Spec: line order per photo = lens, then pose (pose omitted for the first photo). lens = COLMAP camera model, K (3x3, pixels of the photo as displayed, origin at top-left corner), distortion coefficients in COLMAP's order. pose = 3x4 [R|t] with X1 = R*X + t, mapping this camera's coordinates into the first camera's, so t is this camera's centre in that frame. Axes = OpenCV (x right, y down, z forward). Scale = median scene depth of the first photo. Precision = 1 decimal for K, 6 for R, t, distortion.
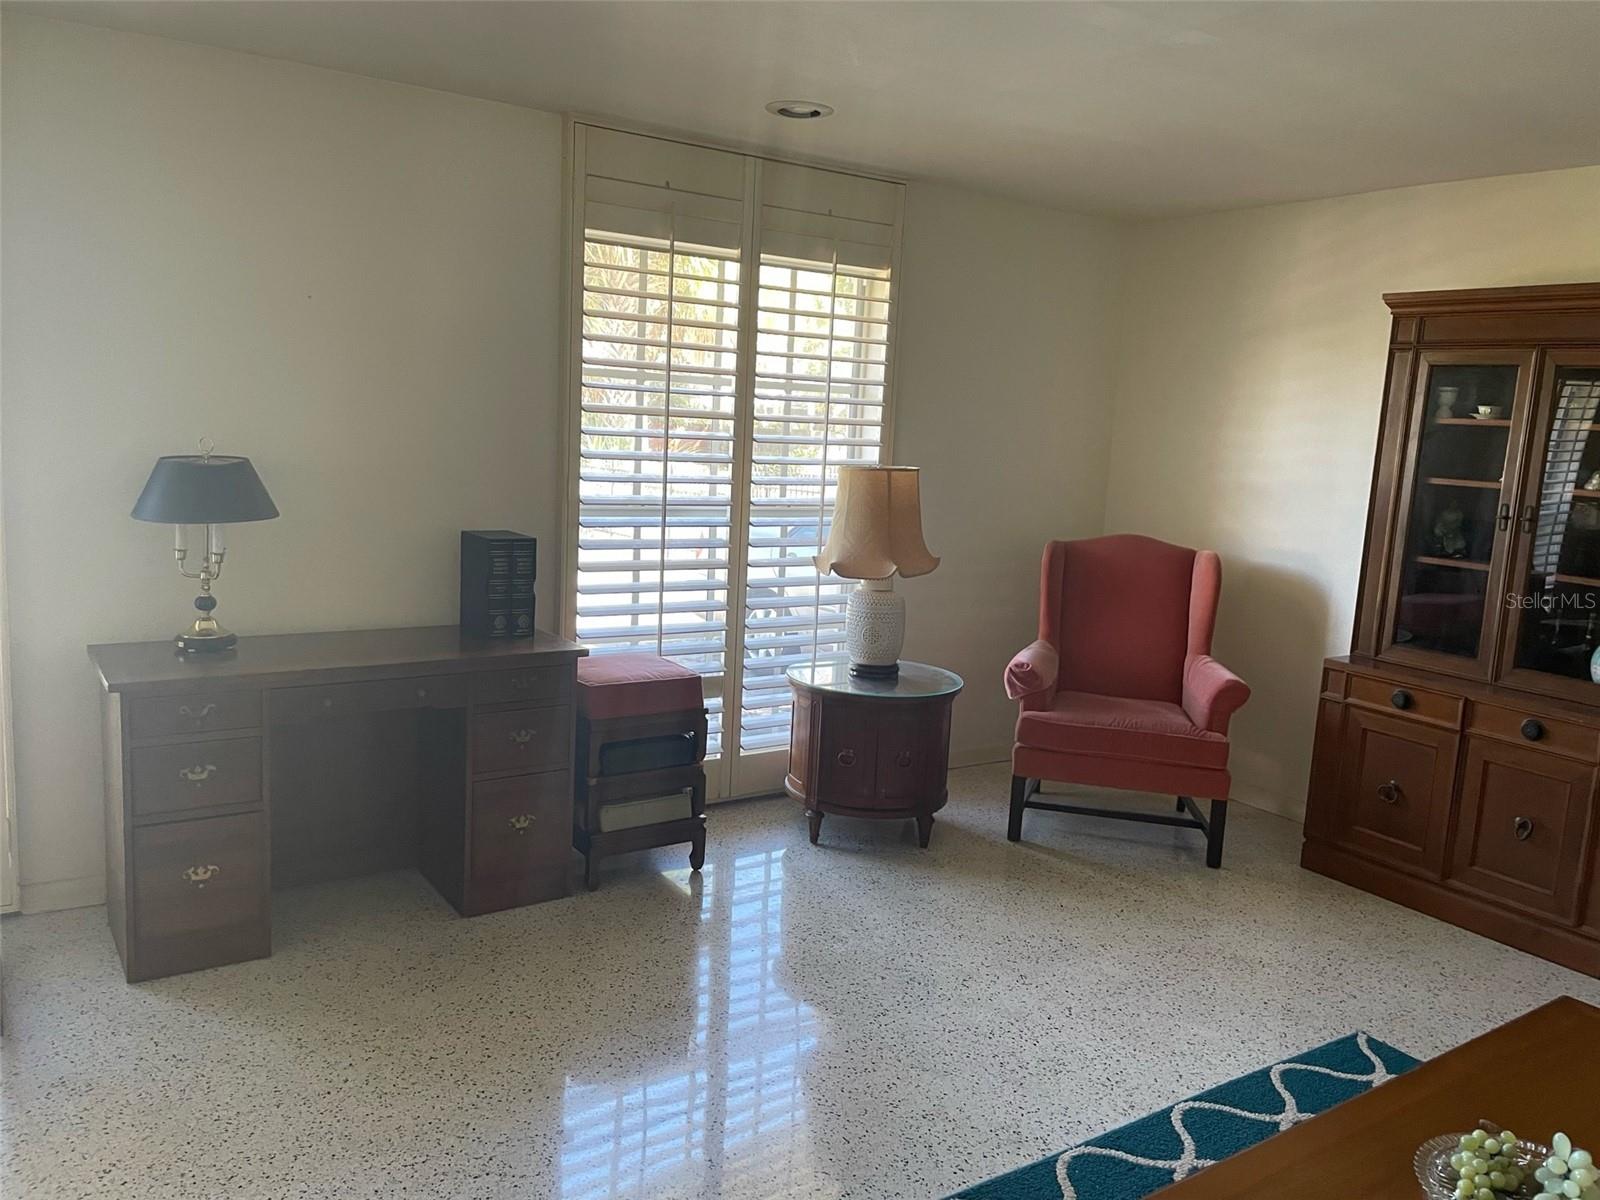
lens RADIAL K [[1217.3, 0, 799.7], [0, 1217.3, 600.4], [0, 0, 1]] dist [0.077930, -0.107846]
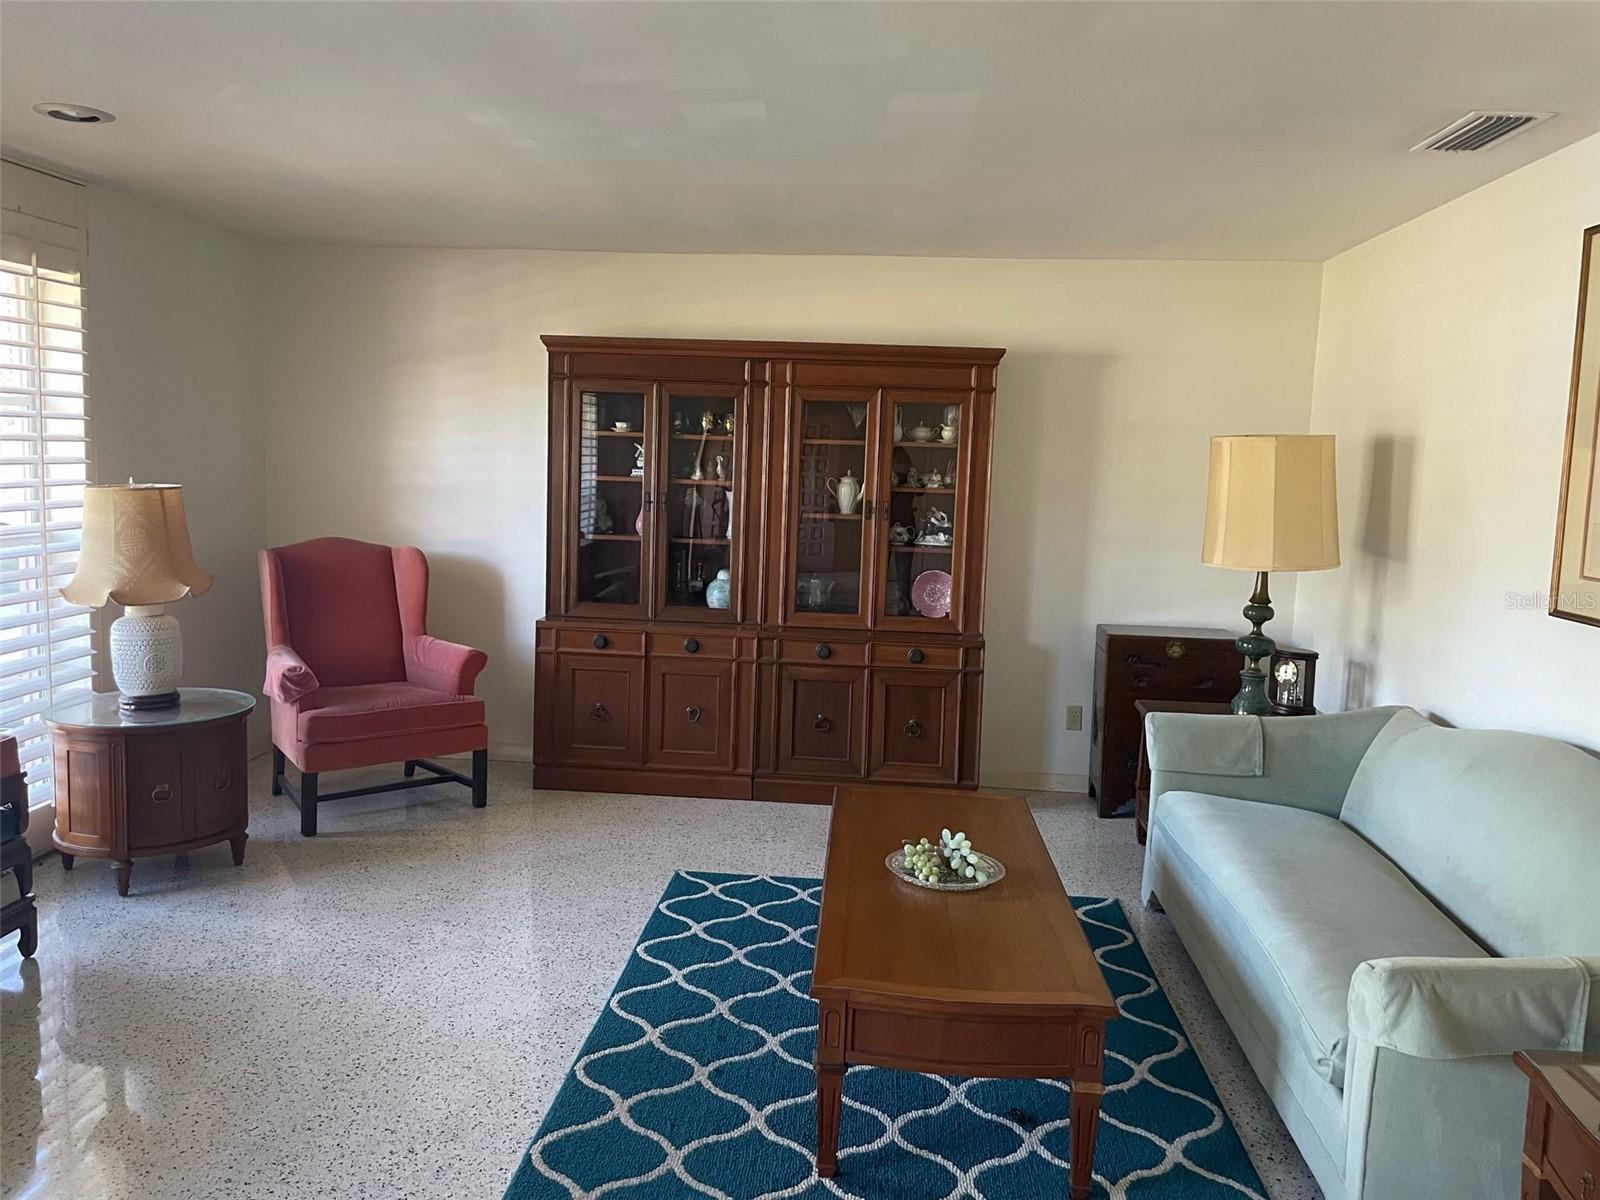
lens RADIAL K [[1217.3, 0, 802.2], [0, 1217.3, 597.8], [0, 0, 1]] dist [0.077930, -0.107846]
pose [[0.605636, -0.122561, 0.786246, -0.388233], [0.119364, 0.990880, 0.062514, -0.021887], [-0.786738, 0.055989, 0.614743, 0.008594]]
